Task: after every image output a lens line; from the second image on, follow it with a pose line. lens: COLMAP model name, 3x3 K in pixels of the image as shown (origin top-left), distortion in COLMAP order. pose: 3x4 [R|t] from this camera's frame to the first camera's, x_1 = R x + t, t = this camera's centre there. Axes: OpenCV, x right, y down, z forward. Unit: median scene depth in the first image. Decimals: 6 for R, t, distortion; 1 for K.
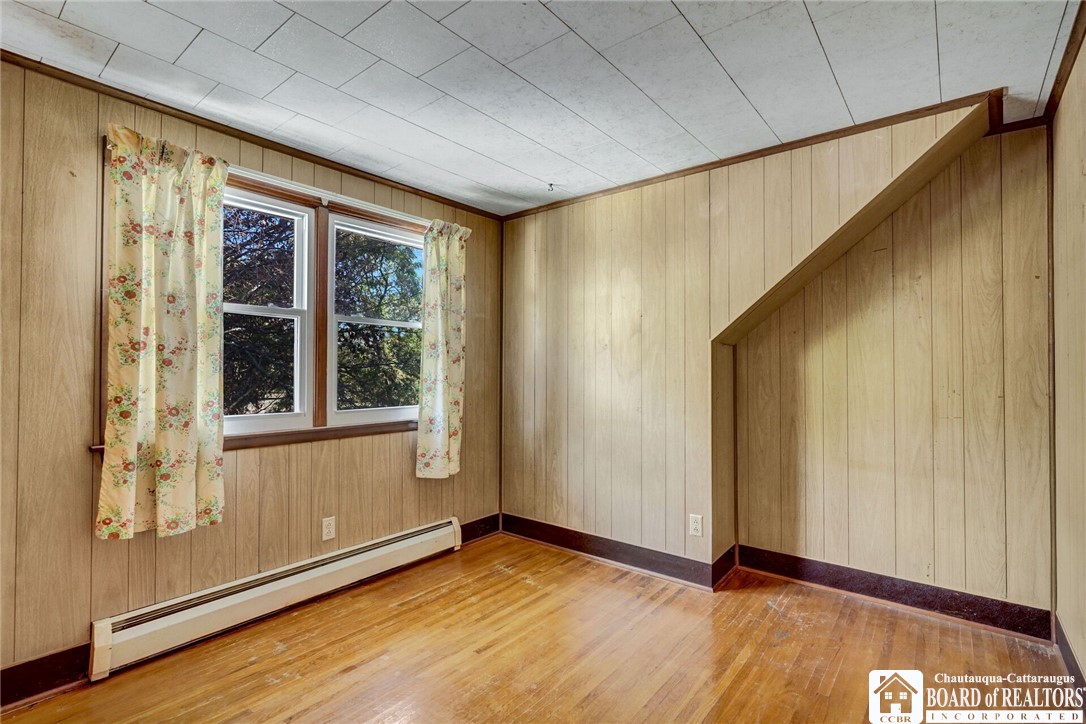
lens RADIAL K [[505.3, 0, 543.0], [0, 505.3, 362.0], [0, 0, 1]] dist [0.000994, 0.000170]
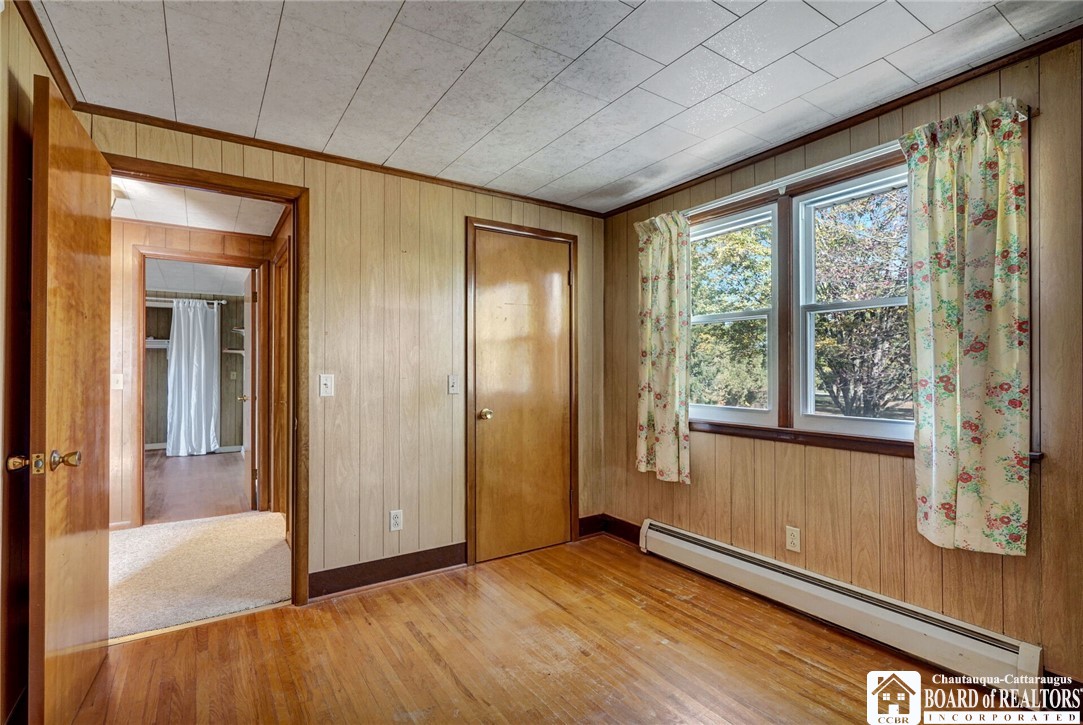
lens RADIAL K [[503.9, 0, 541.5], [0, 503.9, 362.5], [0, 0, 1]] dist [0.000994, 0.000170]
pose [[-0.288566, -0.017895, -0.957293, 0.630456], [0.013556, 0.999649, -0.022773, 0.021728], [0.957364, -0.019549, -0.288222, 0.873438]]
